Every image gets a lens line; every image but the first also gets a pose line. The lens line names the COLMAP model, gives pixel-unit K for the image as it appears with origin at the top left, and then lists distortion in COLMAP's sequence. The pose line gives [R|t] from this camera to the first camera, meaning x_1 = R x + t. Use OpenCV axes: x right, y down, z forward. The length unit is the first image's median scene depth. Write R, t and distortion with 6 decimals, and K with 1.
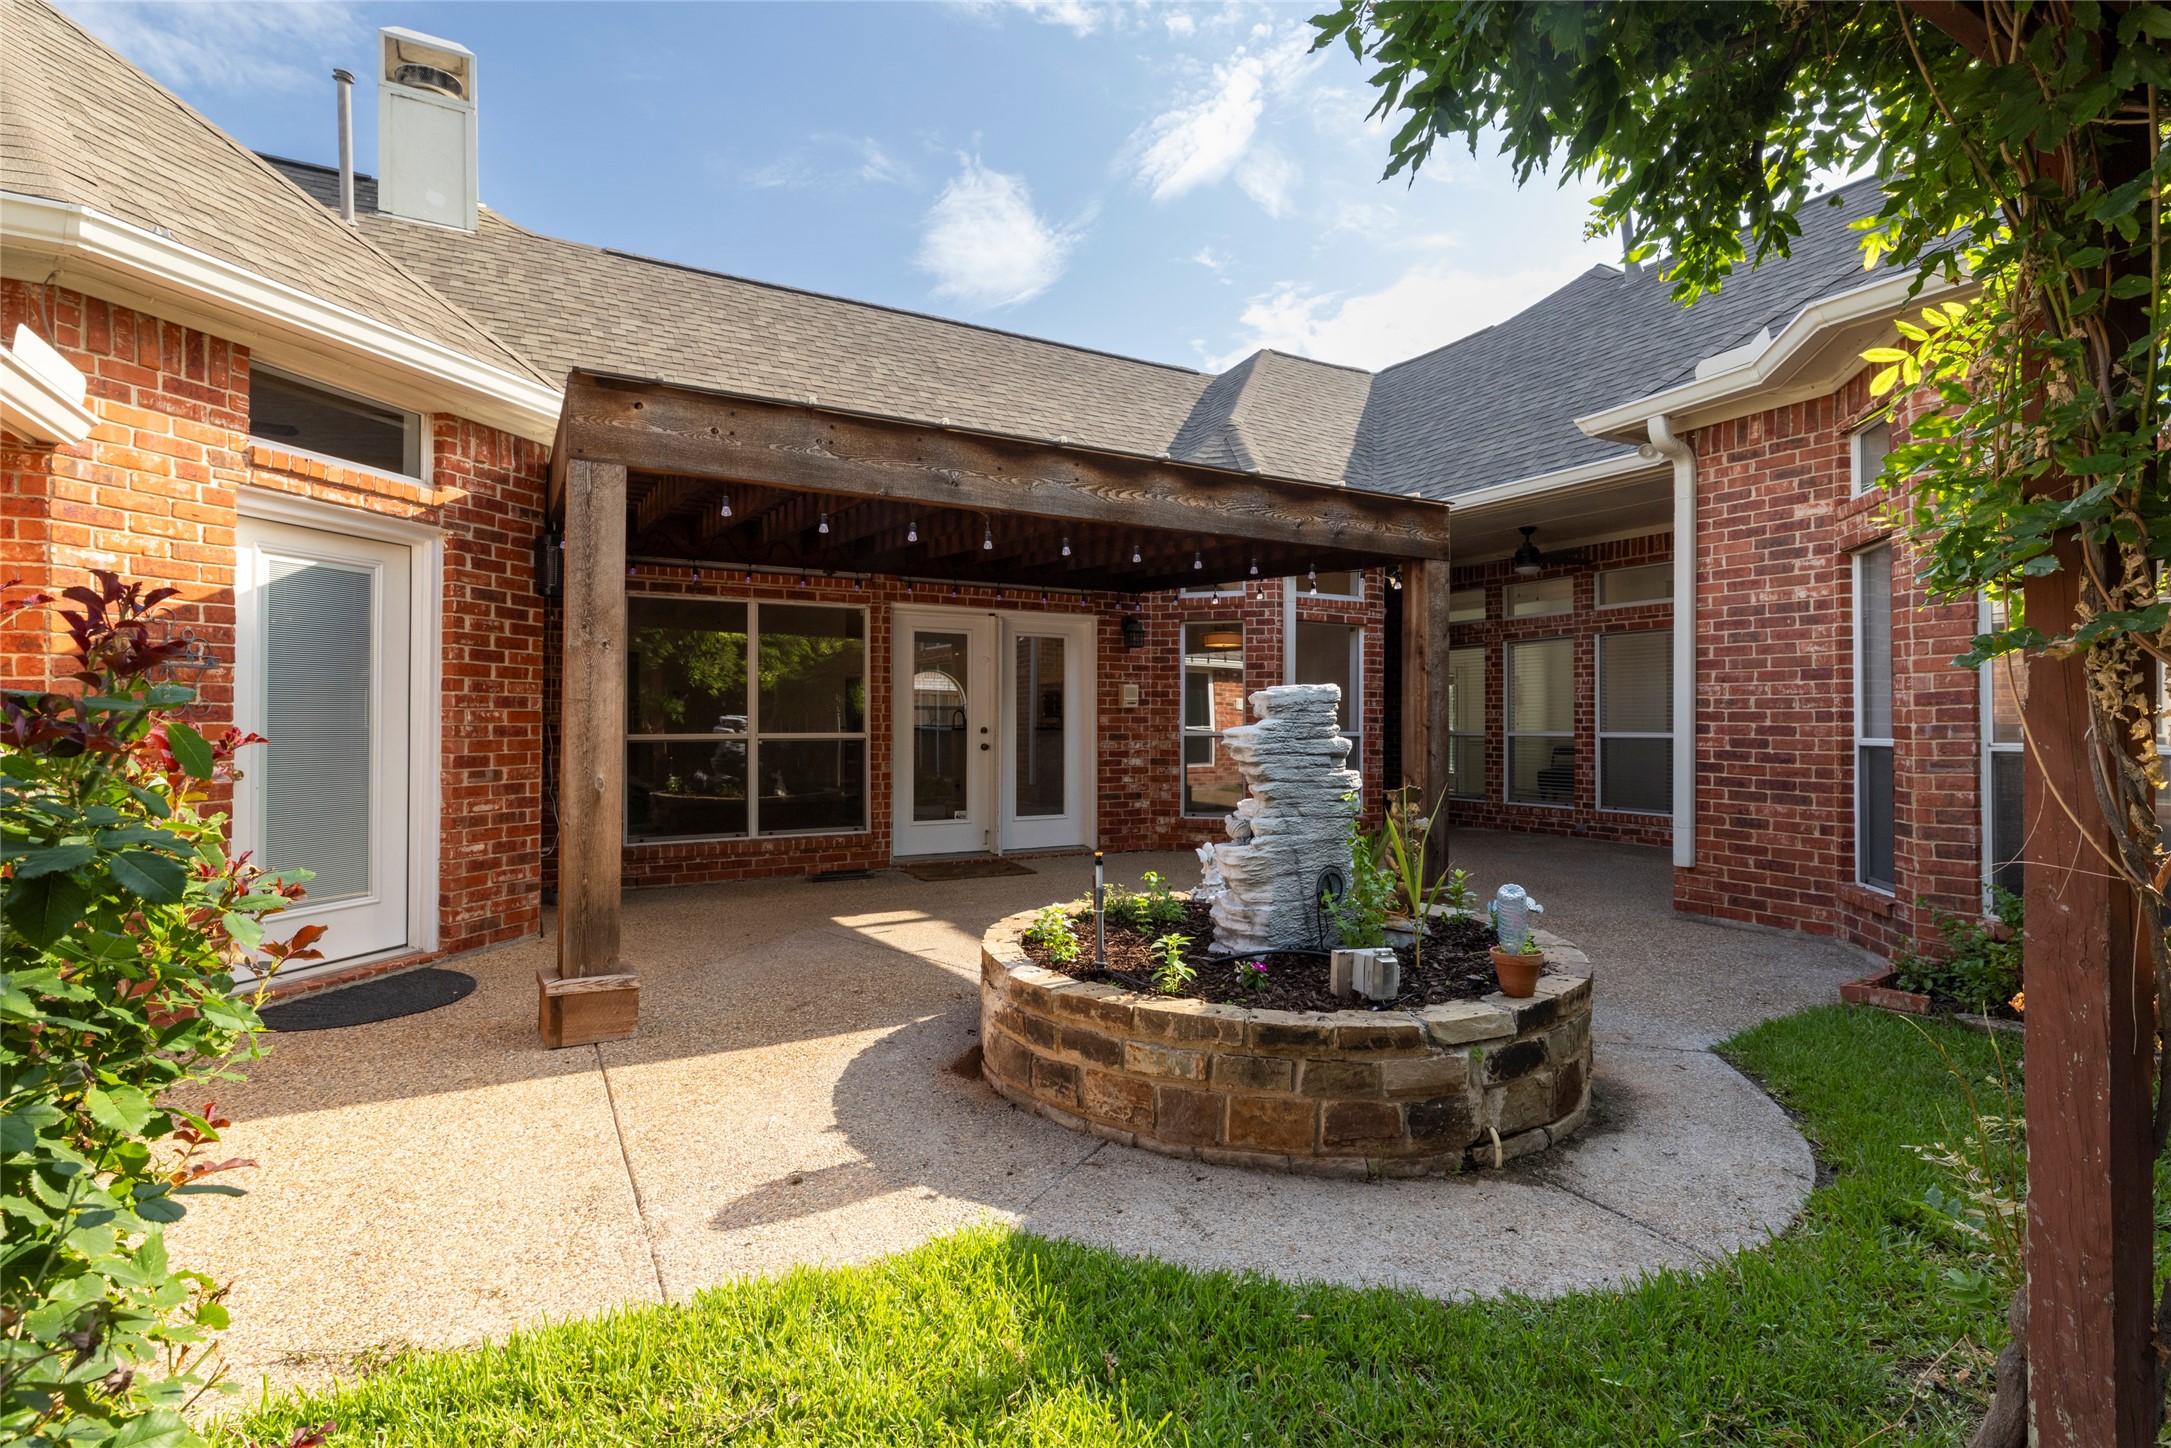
lens RADIAL K [[1060.0, 0, 1097.0], [0, 1060.0, 721.7], [0, 0, 1]] dist [0.001538, 0.000136]
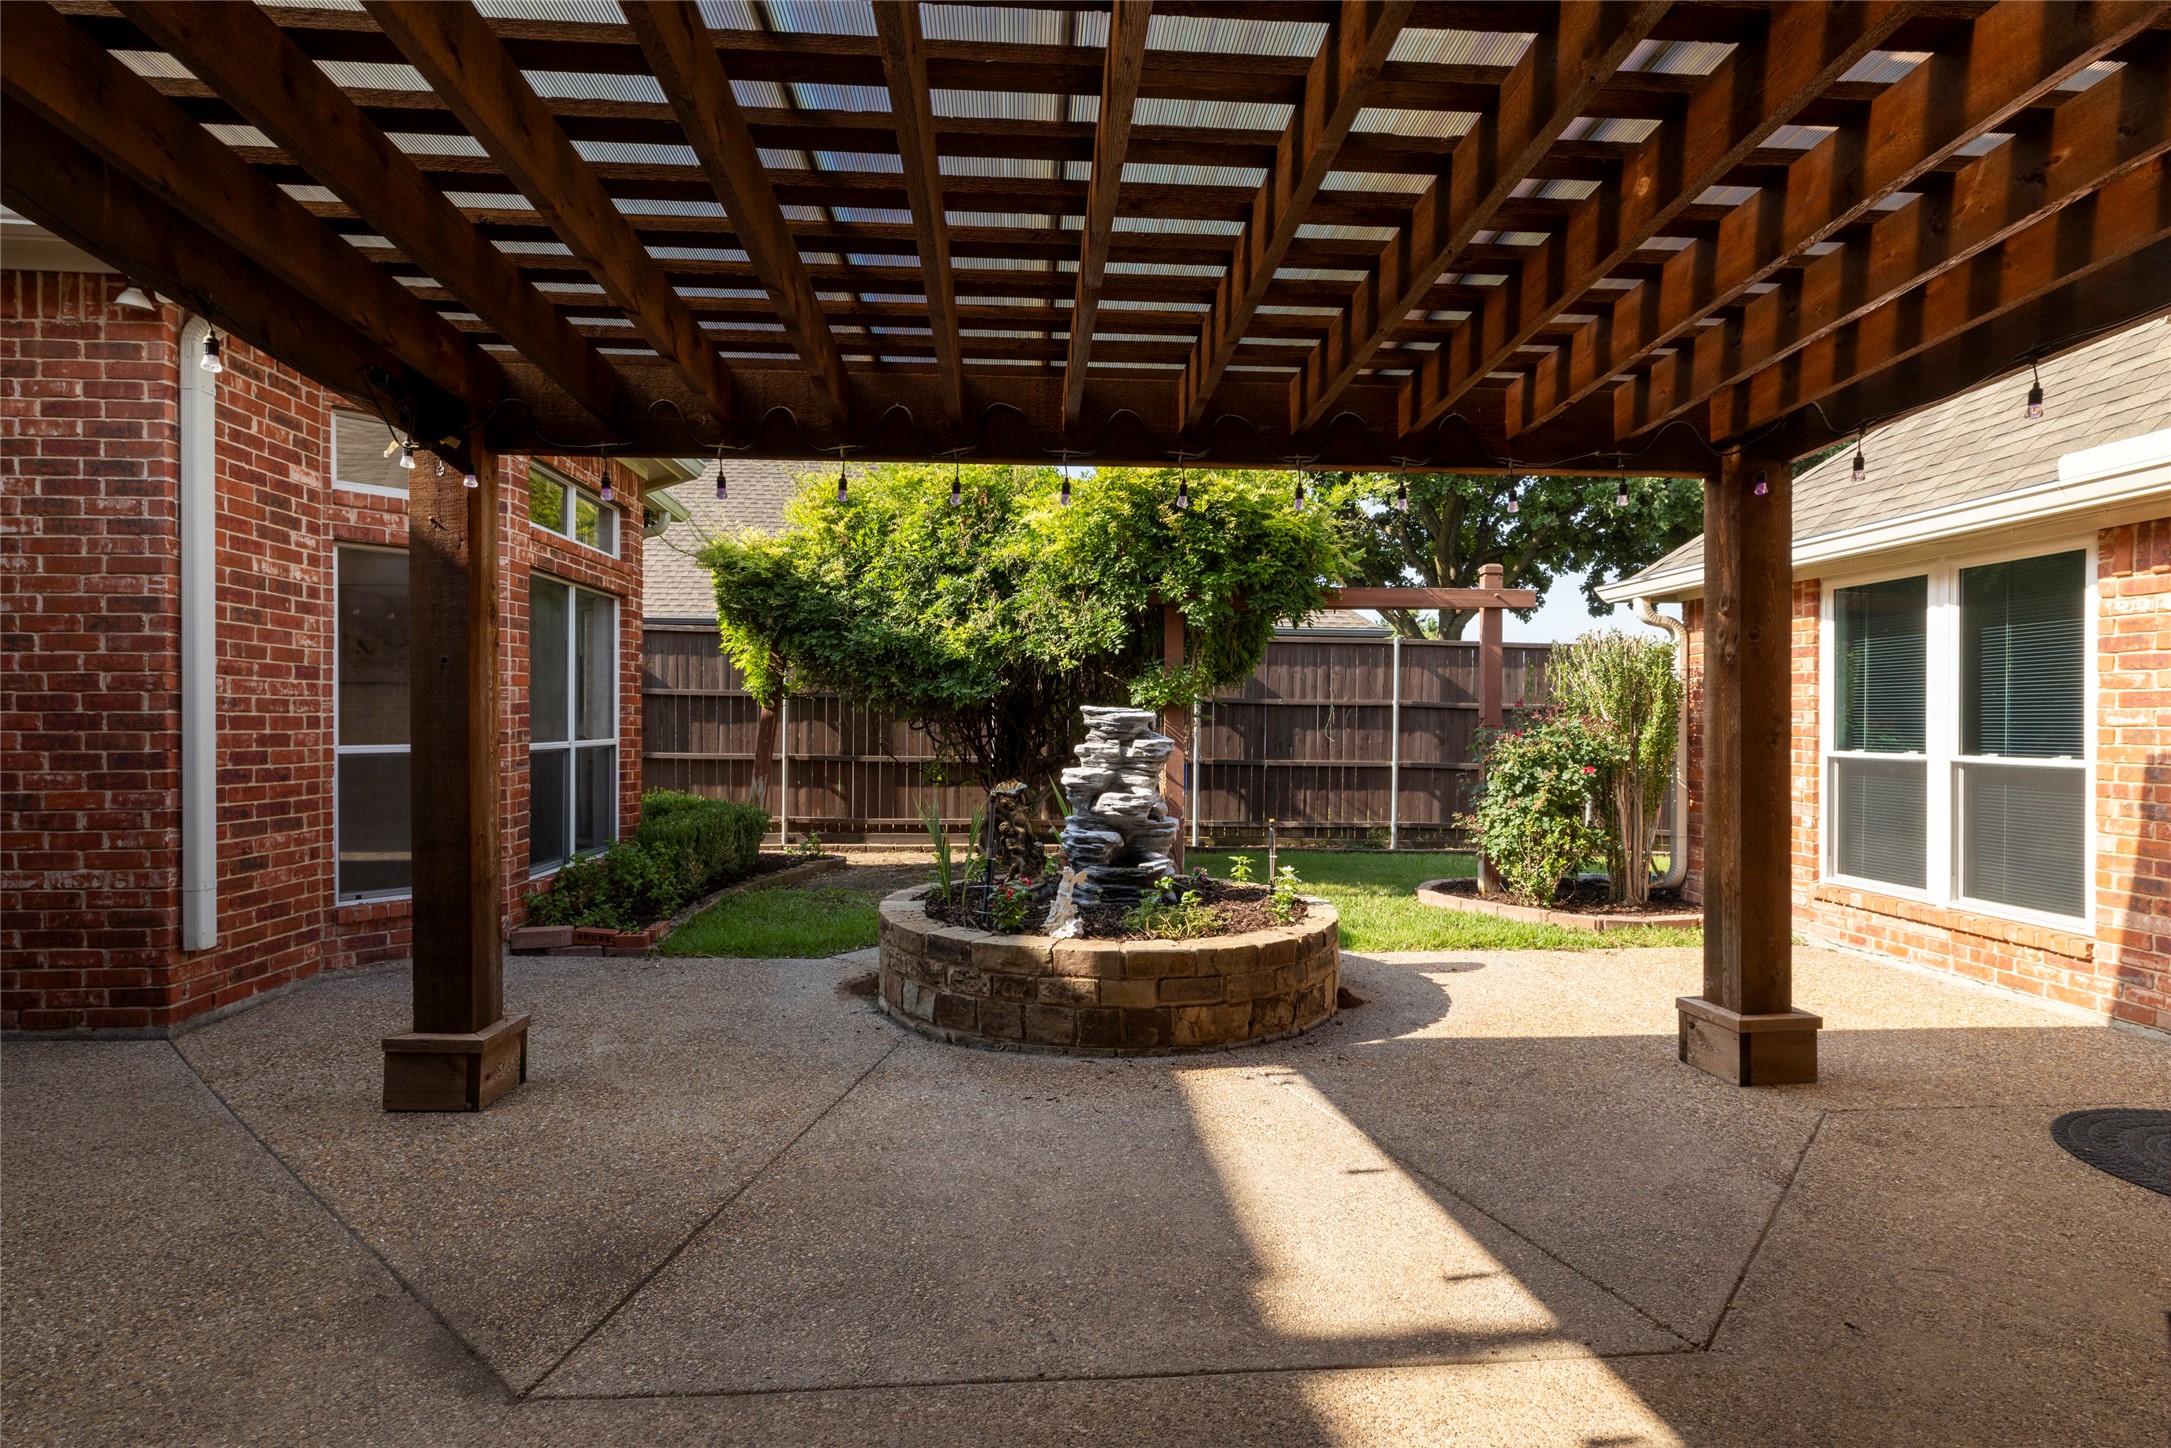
lens RADIAL K [[1060.0, 0, 1090.5], [0, 1060.0, 738.8], [0, 0, 1]] dist [0.001538, 0.000136]
pose [[-0.895375, -0.014293, 0.445084, -0.263476], [-0.009967, 0.999878, 0.012059, -0.008387], [-0.445201, 0.006361, -0.895408, 1.480816]]
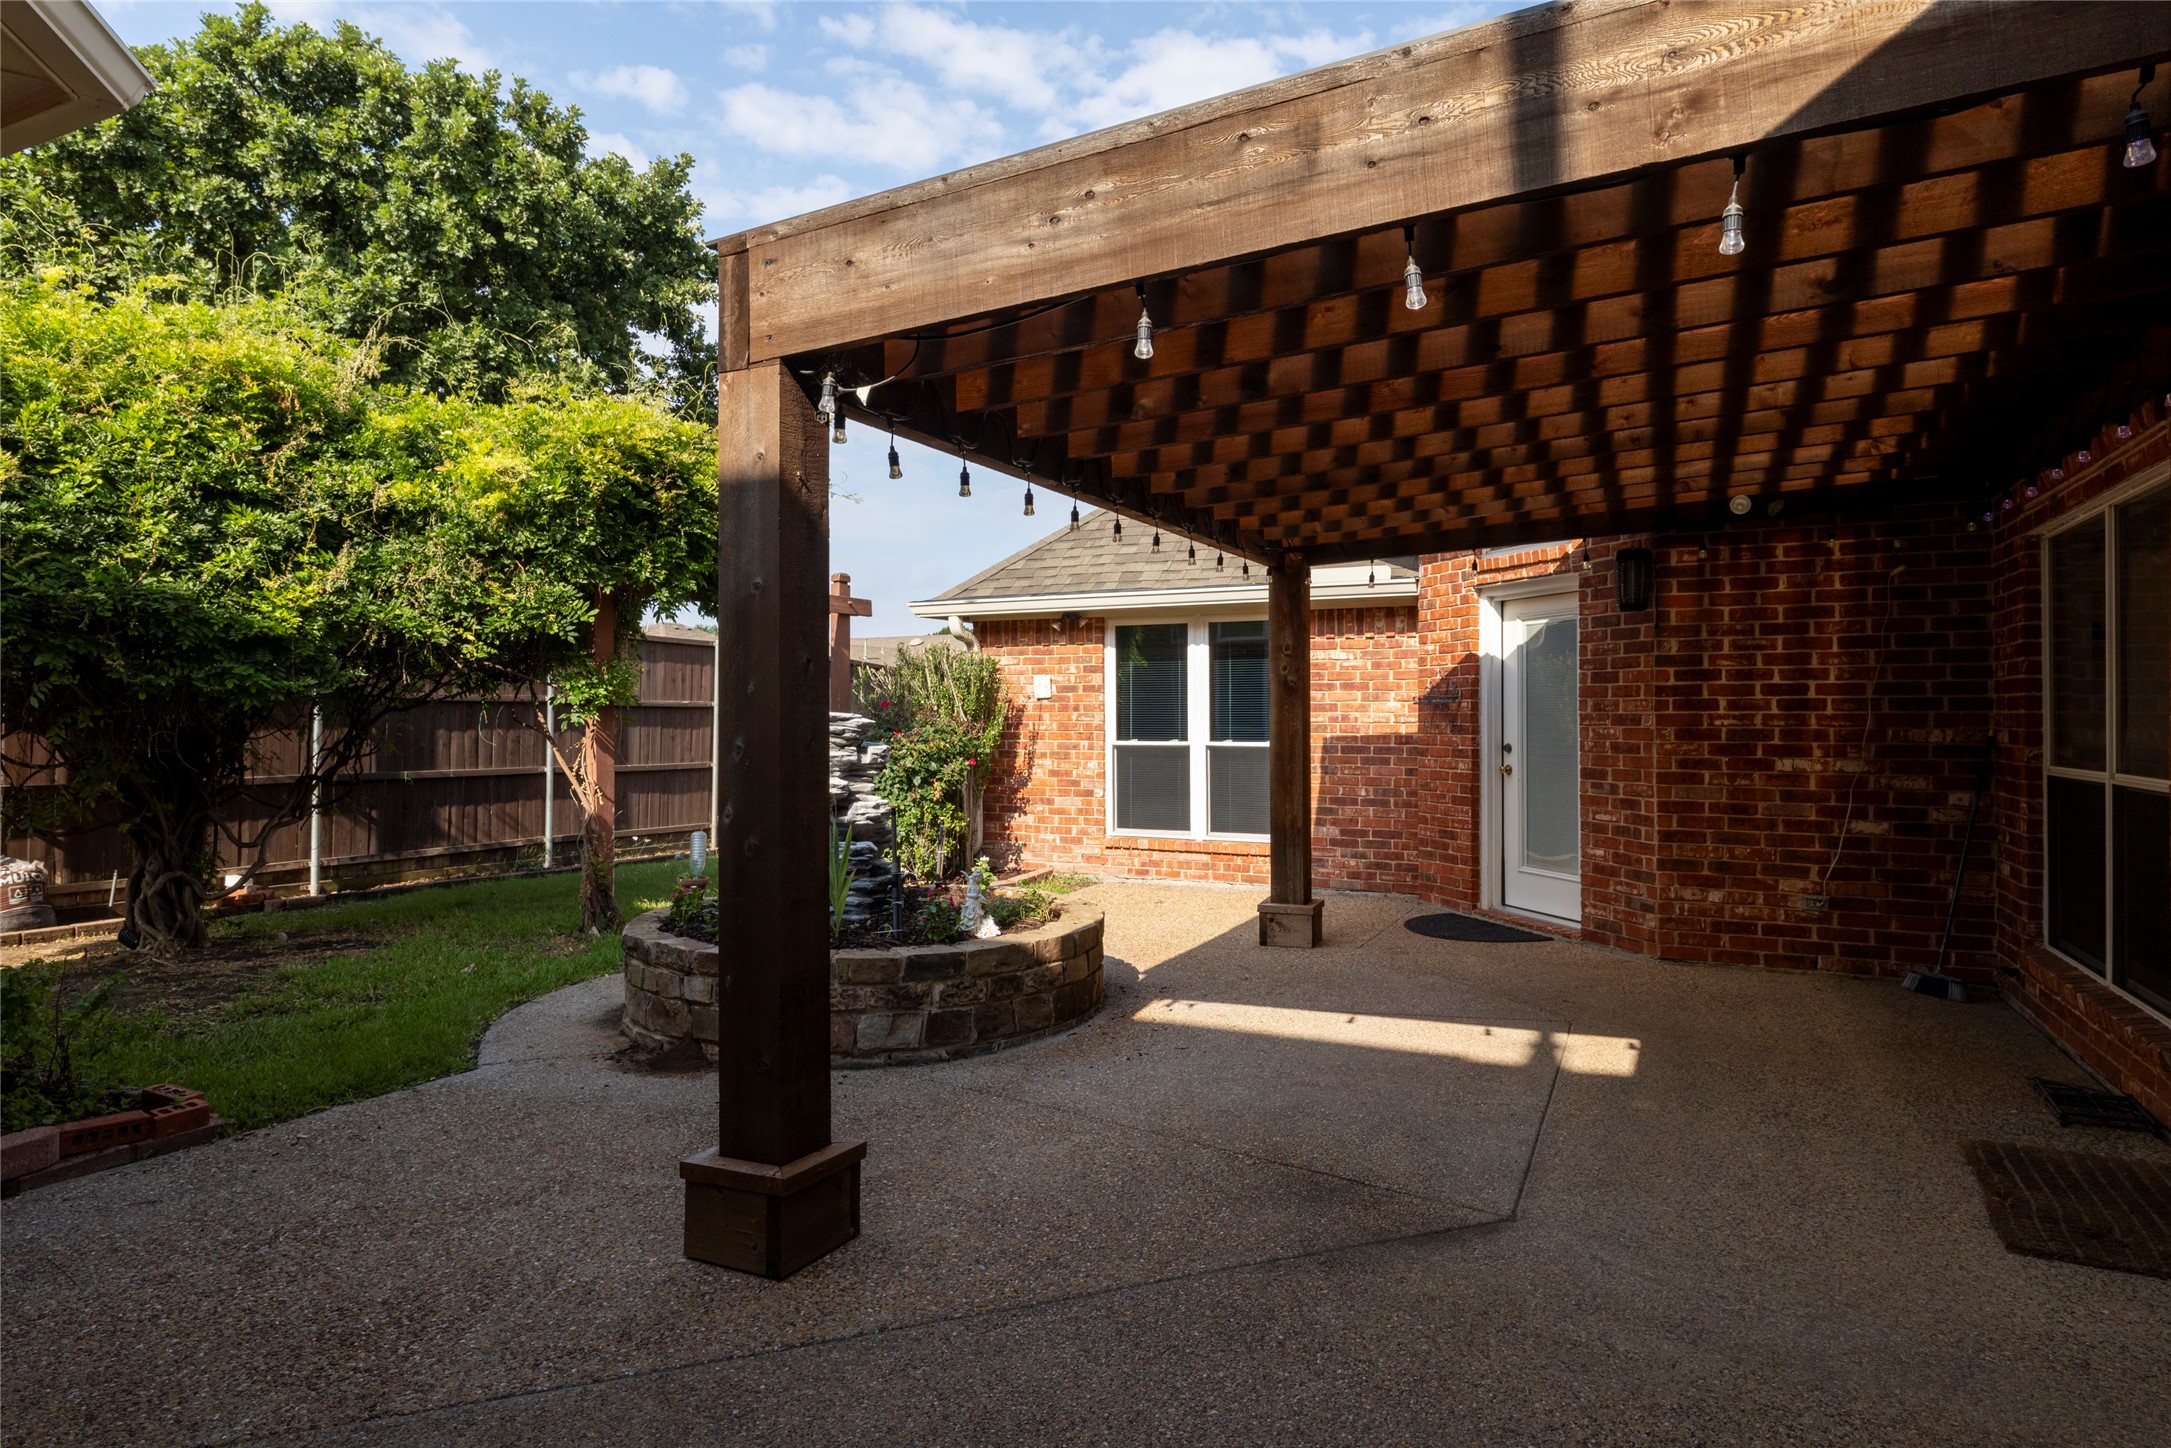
lens RADIAL K [[1261.8, 0, 1086.8], [0, 1261.8, 712.7], [0, 0, 1]] dist [0.006817, -0.000466]
pose [[-0.821242, -0.002415, -0.570575, 0.549076], [0.002569, 0.999965, -0.007929, -0.016048], [0.570574, -0.007978, -0.821207, 1.624132]]
